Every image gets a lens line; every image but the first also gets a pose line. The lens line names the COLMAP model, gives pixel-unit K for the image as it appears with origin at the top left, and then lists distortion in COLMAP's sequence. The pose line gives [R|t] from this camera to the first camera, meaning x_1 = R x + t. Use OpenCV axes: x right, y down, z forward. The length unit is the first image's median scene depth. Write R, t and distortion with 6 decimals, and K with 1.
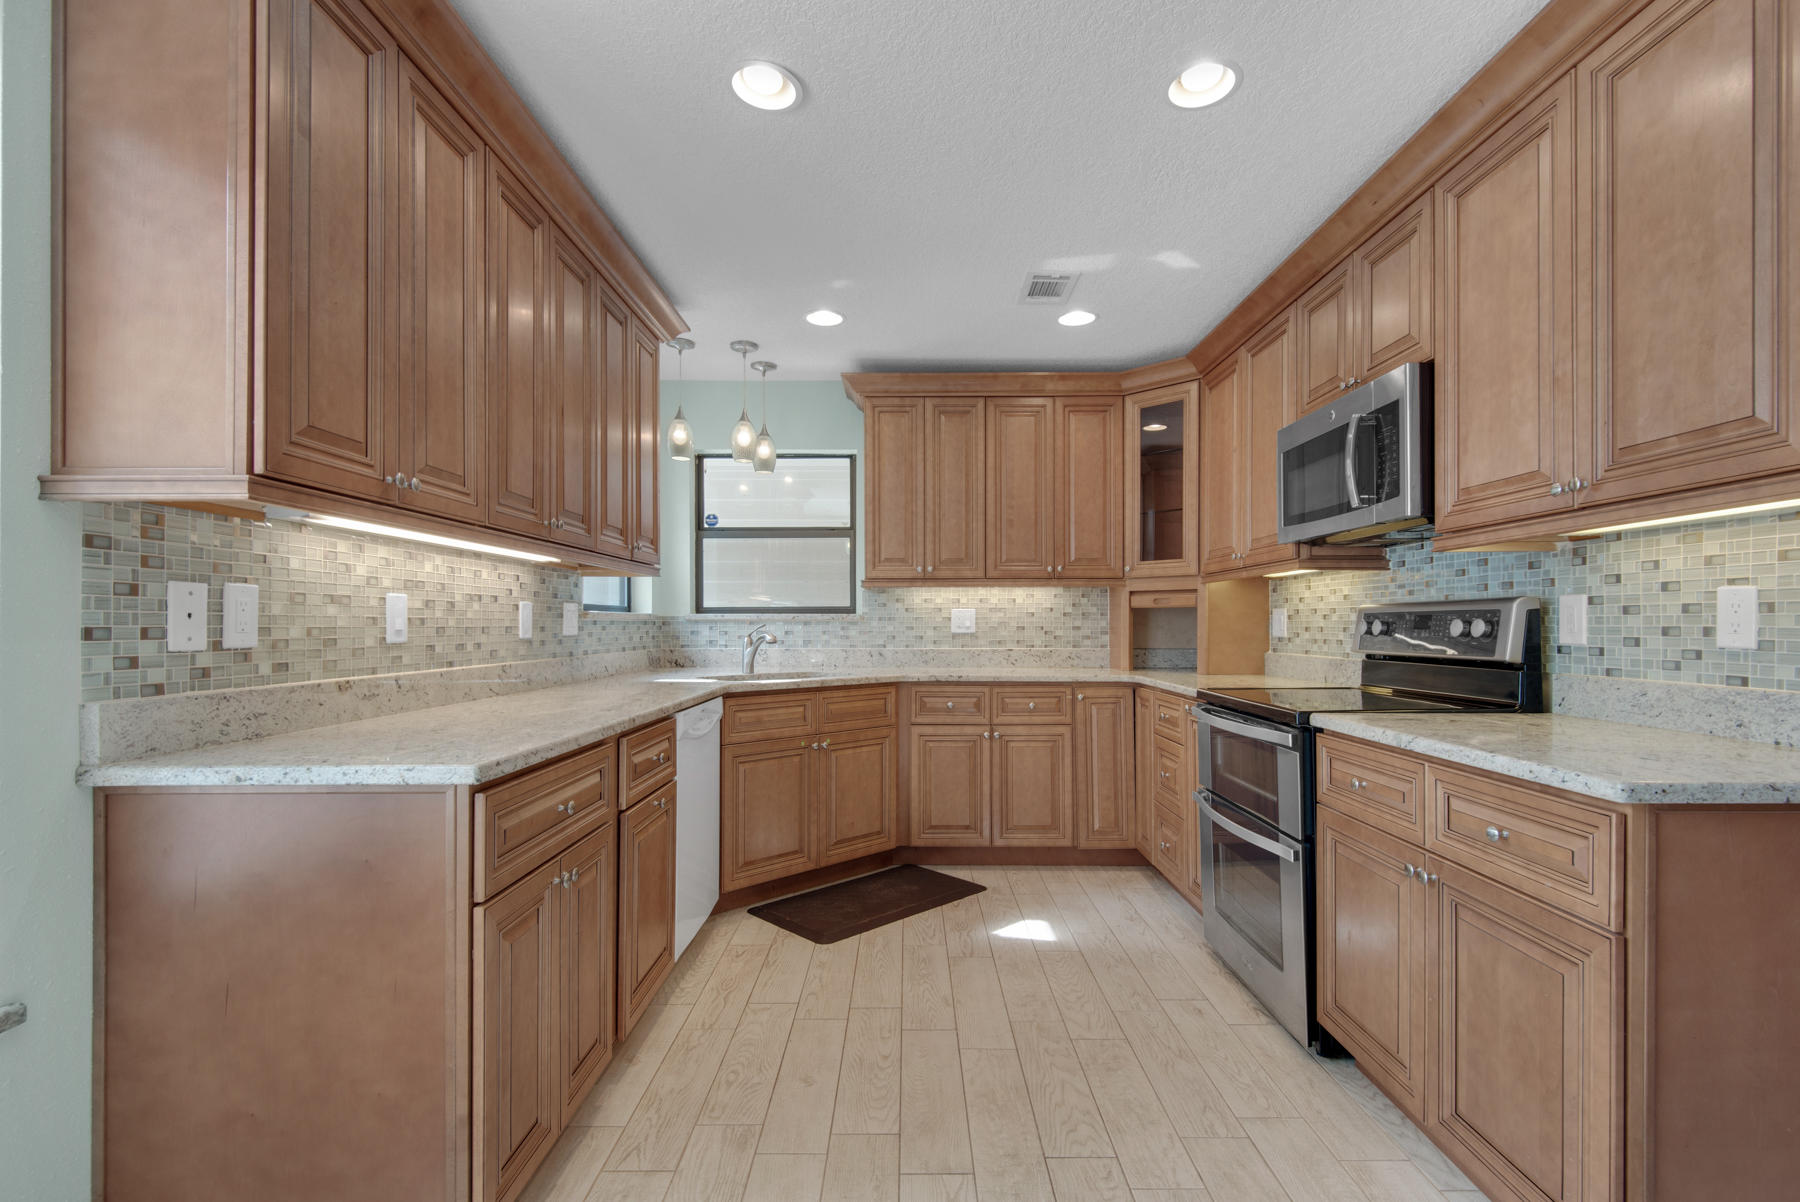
lens RADIAL K [[828.1, 0, 912.3], [0, 828.1, 617.8], [0, 0, 1]] dist [0.028077, -0.012981]
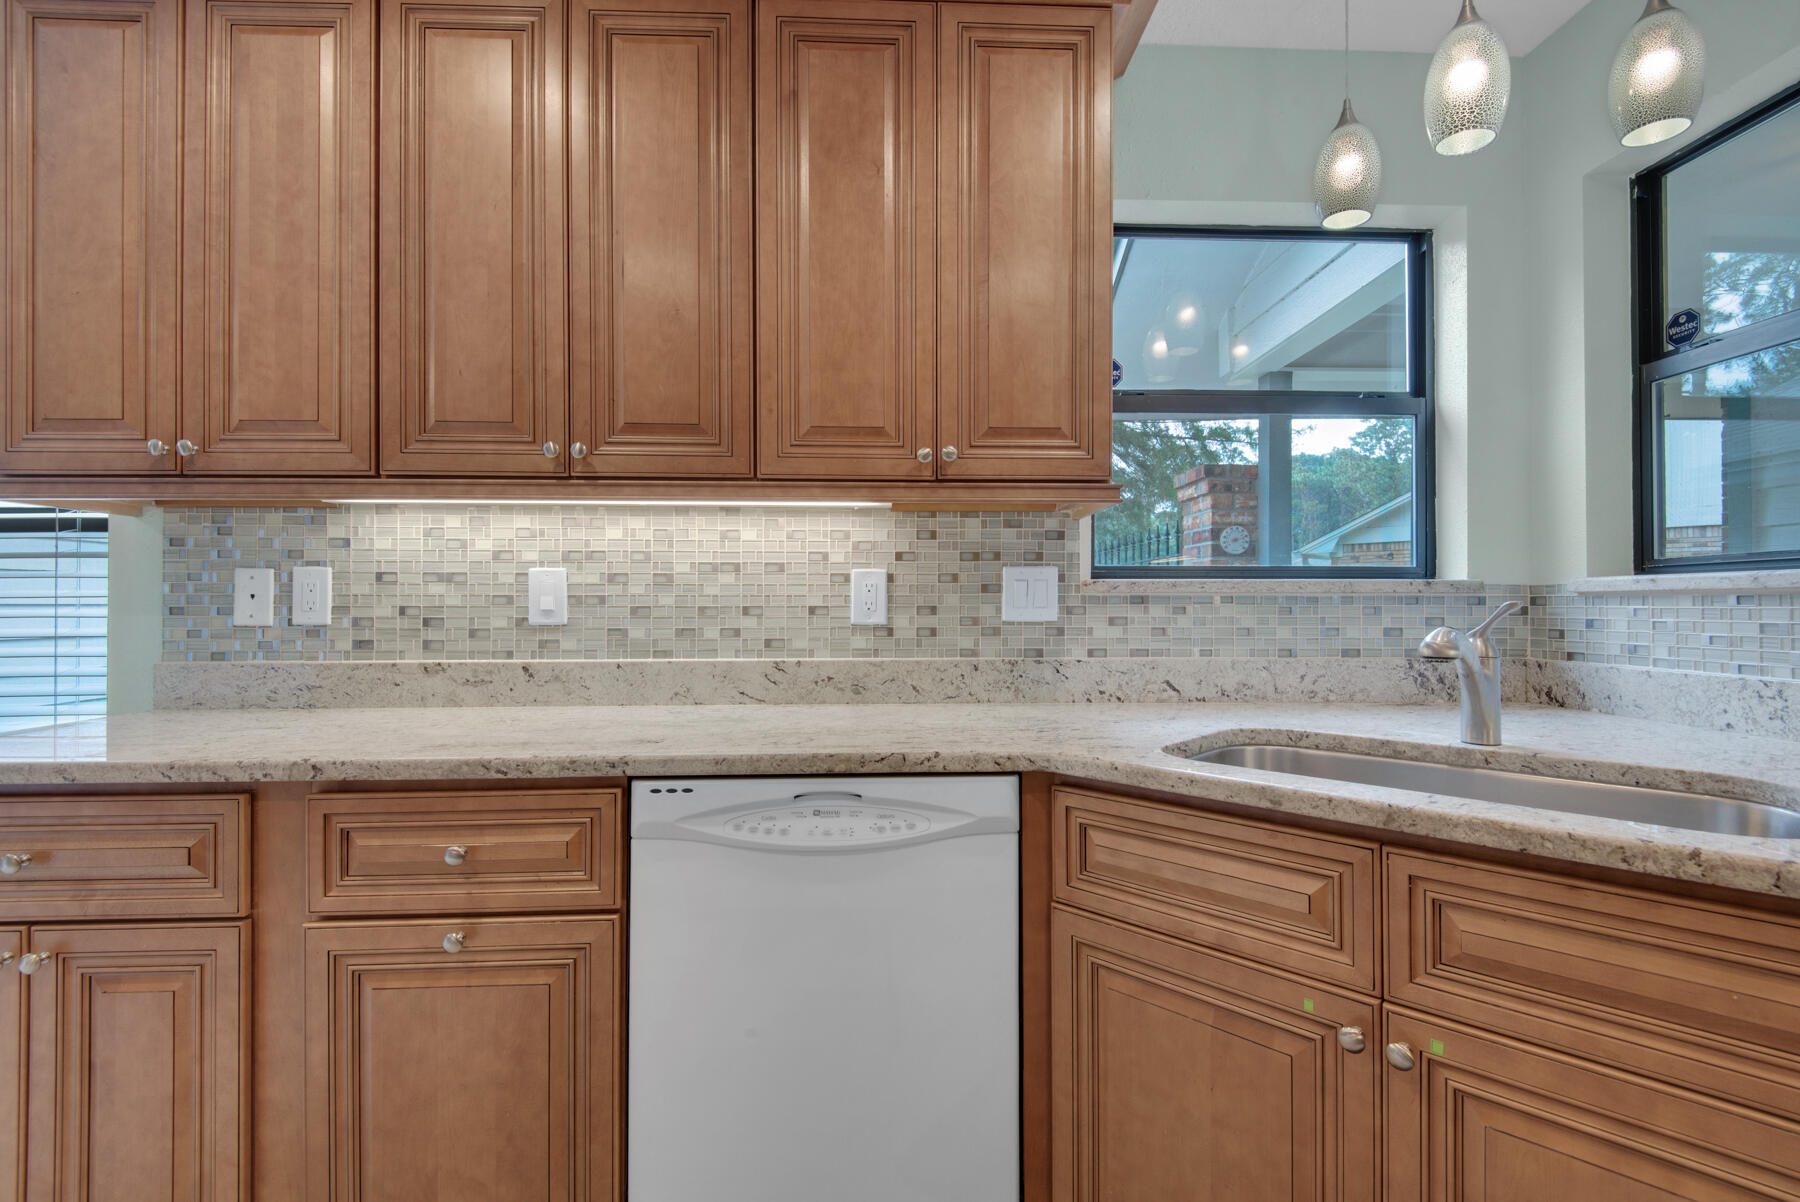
lens RADIAL K [[828.1, 0, 905.4], [0, 828.1, 587.2], [0, 0, 1]] dist [0.028077, -0.012981]
pose [[0.042085, -0.017331, -0.998964, 0.276051], [0.008856, 0.999817, -0.016973, 0.009631], [0.999075, -0.008132, 0.042231, 1.406317]]
